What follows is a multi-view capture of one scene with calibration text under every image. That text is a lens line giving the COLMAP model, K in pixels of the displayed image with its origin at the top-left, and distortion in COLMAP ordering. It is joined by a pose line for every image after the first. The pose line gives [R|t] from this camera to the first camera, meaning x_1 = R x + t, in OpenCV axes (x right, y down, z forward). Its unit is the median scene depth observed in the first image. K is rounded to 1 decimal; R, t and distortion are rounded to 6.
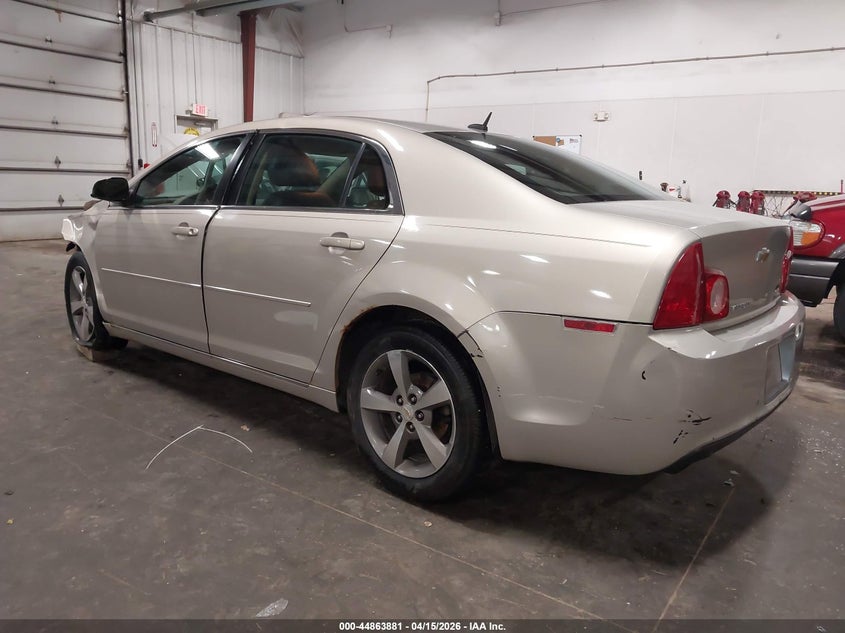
lens RADIAL K [[673.8, 0, 427.6], [0, 673.8, 303.1], [0, 0, 1]] dist [0.011818, -0.012916]
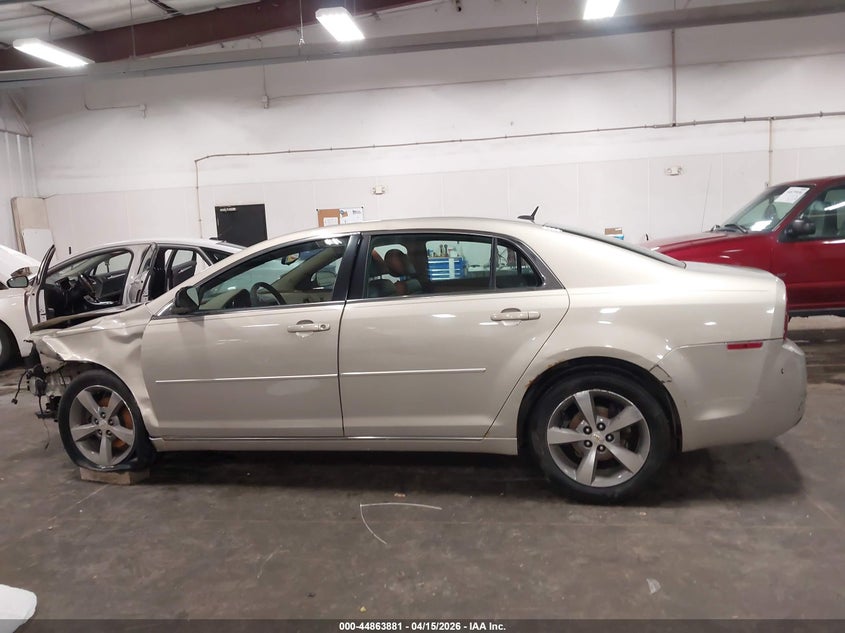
lens RADIAL K [[691.2, 0, 391.6], [0, 691.2, 302.1], [0, 0, 1]] dist [0.076931, -0.143383]
pose [[0.884339, -0.114772, 0.452516, -0.847092], [0.156768, 0.986031, -0.056281, -0.073229], [-0.439736, 0.120711, 0.889978, -0.053905]]
